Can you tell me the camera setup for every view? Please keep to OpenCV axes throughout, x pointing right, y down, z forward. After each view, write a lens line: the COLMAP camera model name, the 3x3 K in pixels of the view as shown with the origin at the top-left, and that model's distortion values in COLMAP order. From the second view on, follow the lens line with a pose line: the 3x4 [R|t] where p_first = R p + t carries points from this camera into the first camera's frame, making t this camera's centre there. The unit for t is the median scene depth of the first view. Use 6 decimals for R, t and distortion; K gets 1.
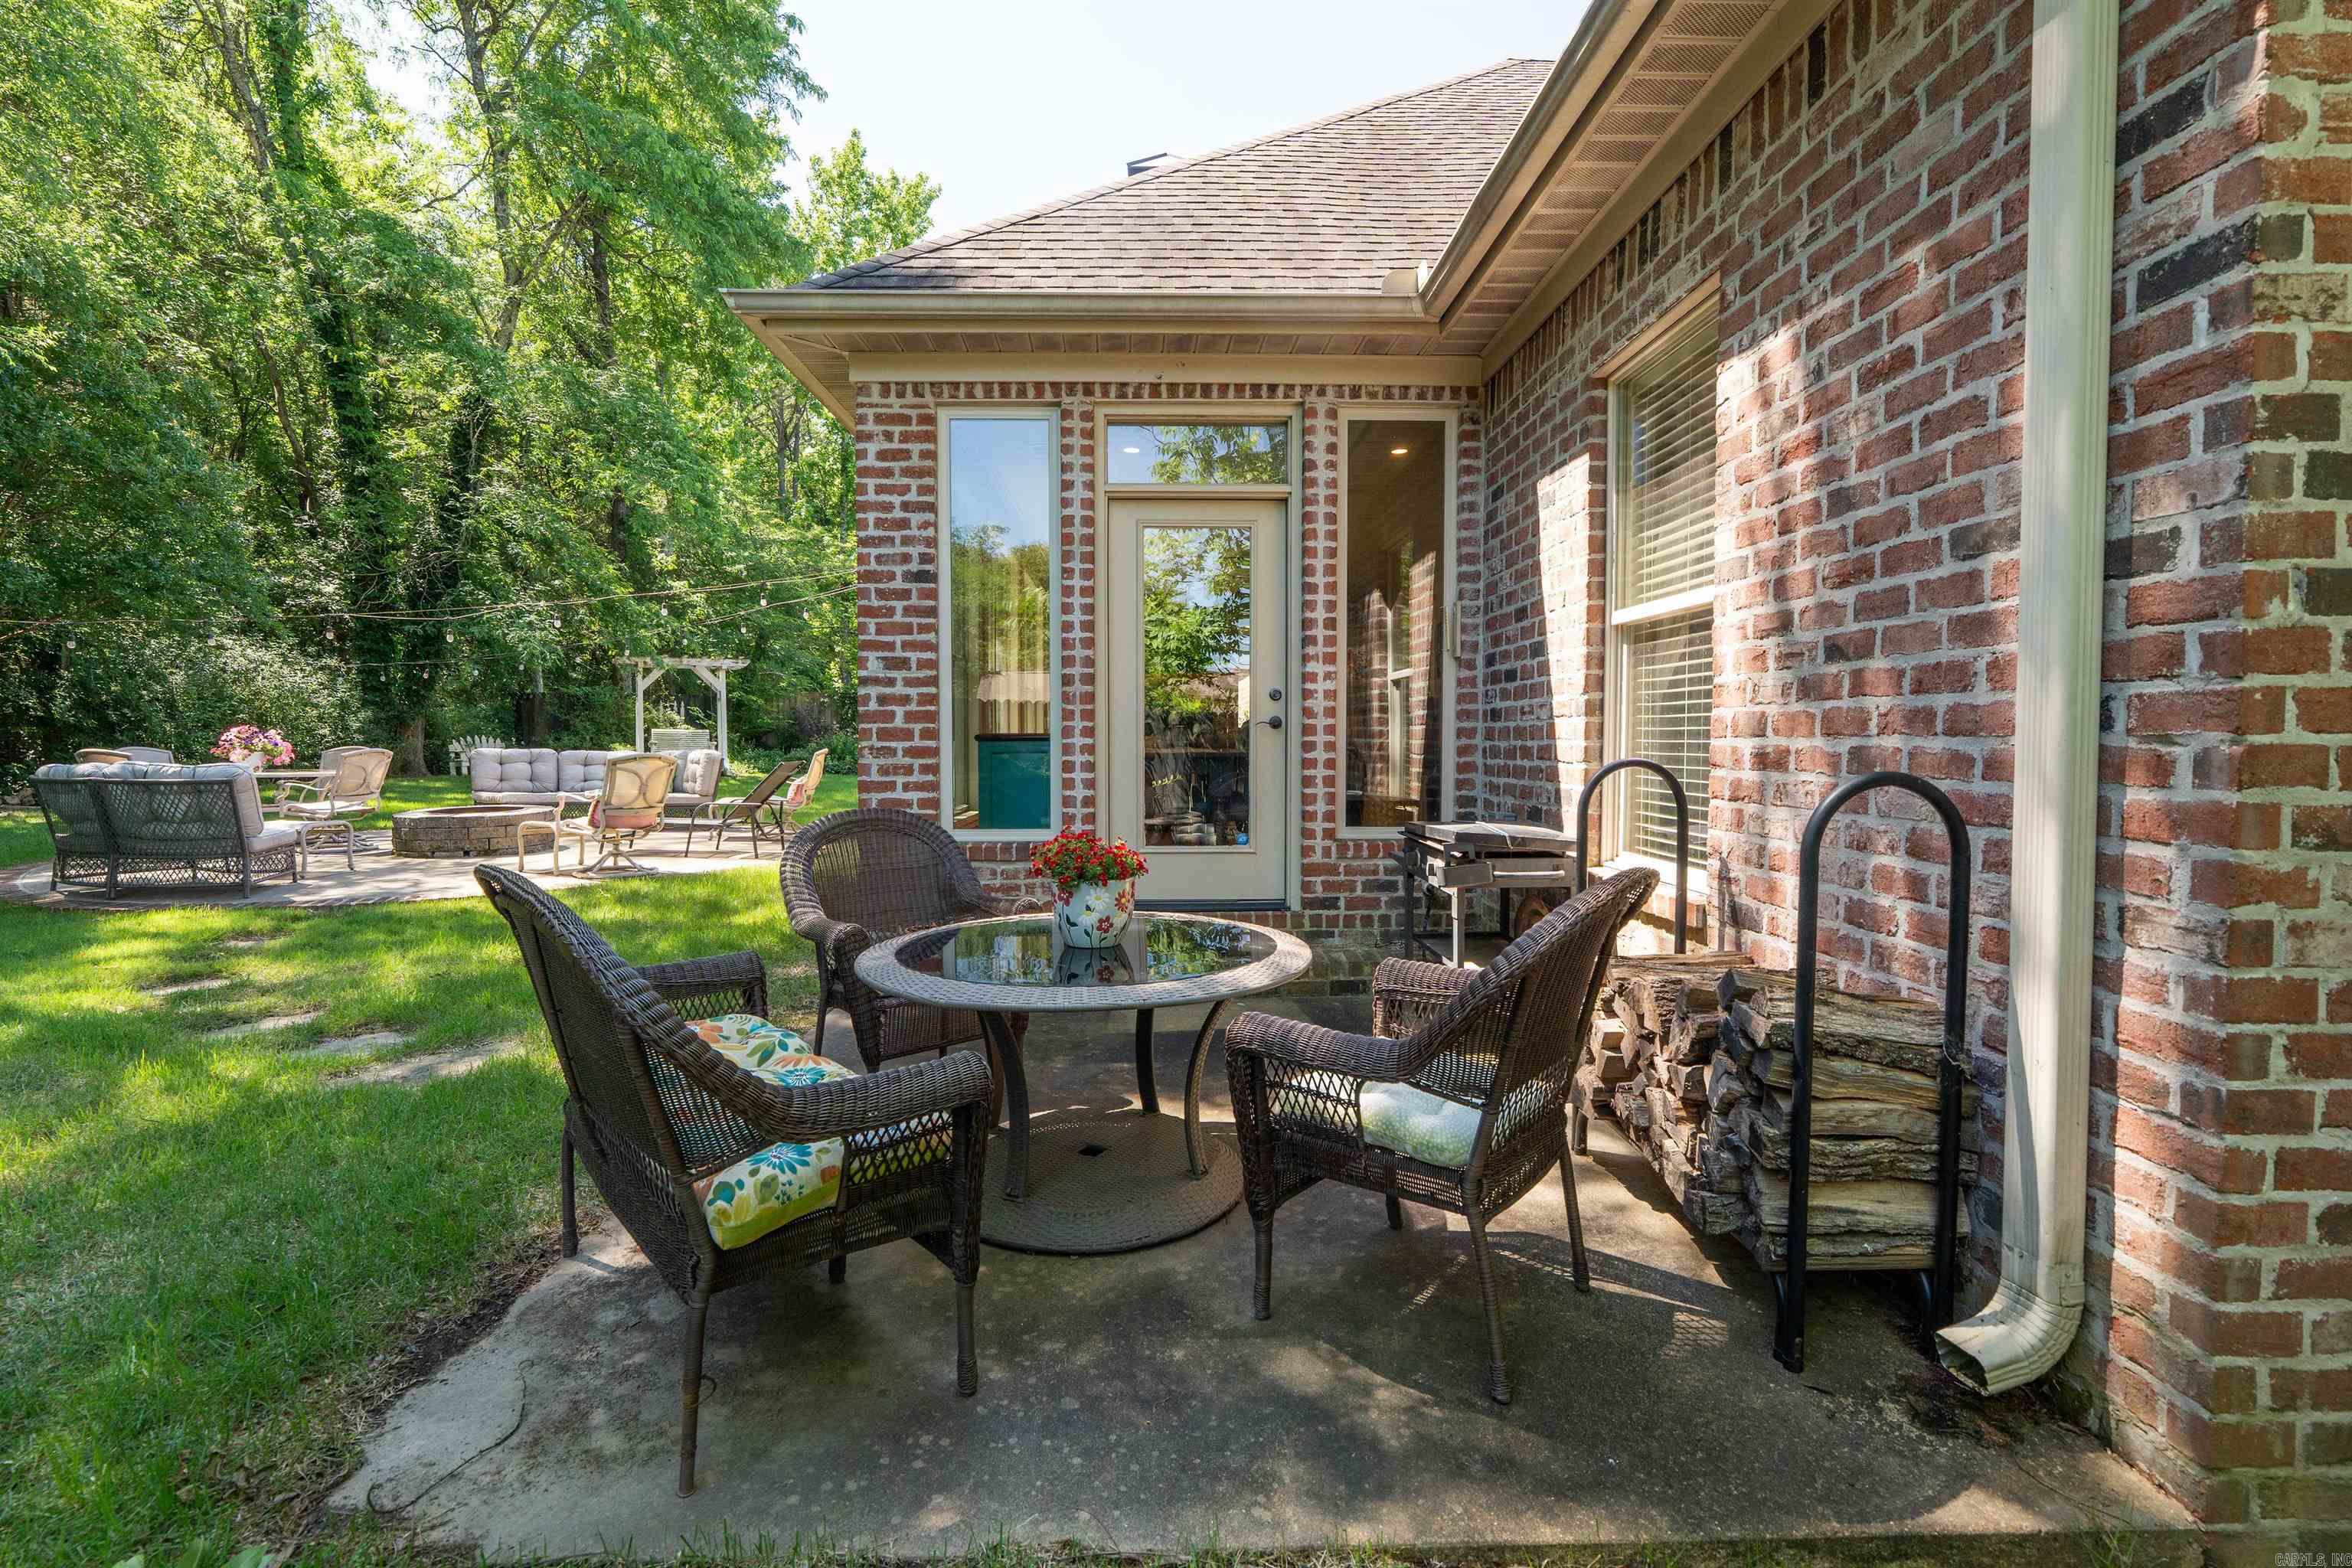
lens RADIAL K [[1059.0, 0, 1176.7], [0, 1059.0, 786.4], [0, 0, 1]] dist [-0.005498, 0.002485]
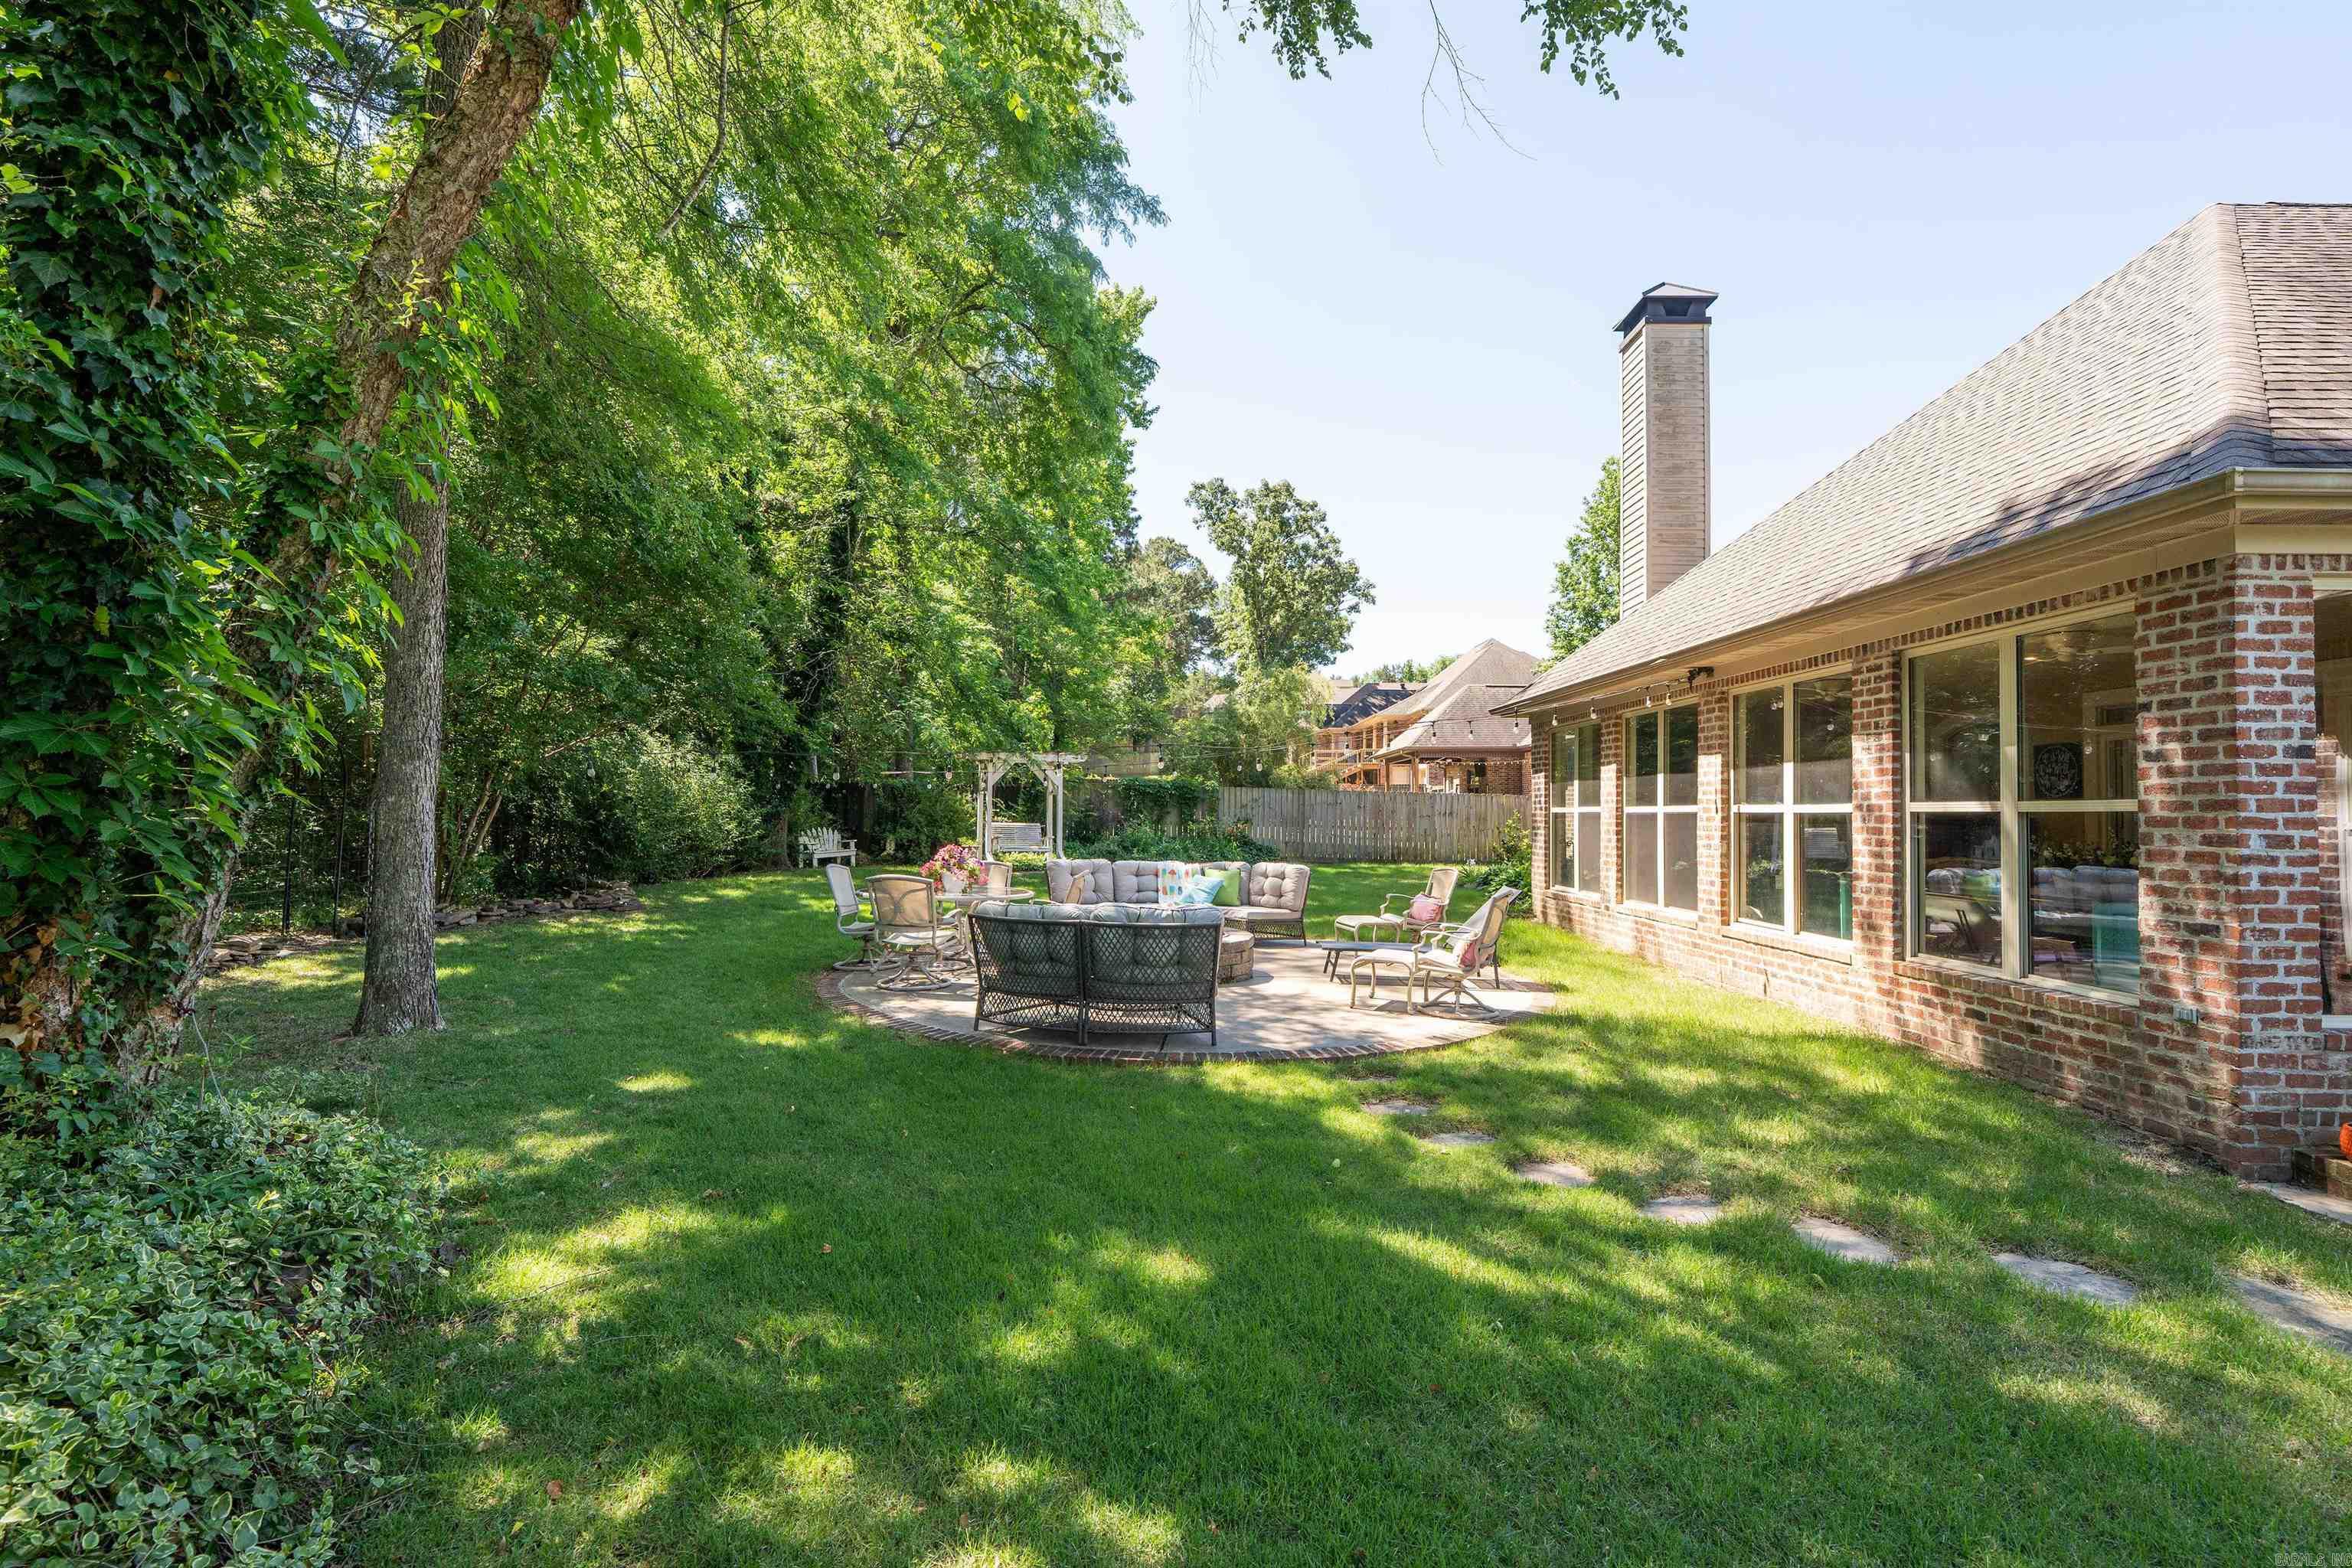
lens RADIAL K [[1059.0, 0, 1174.5], [0, 1059.0, 795.2], [0, 0, 1]] dist [-0.005498, 0.002485]
pose [[0.998802, 0.017212, -0.045804, -1.221455], [-0.020399, 0.997335, -0.070045, -0.070870], [0.044476, 0.070896, 0.996492, 0.000820]]
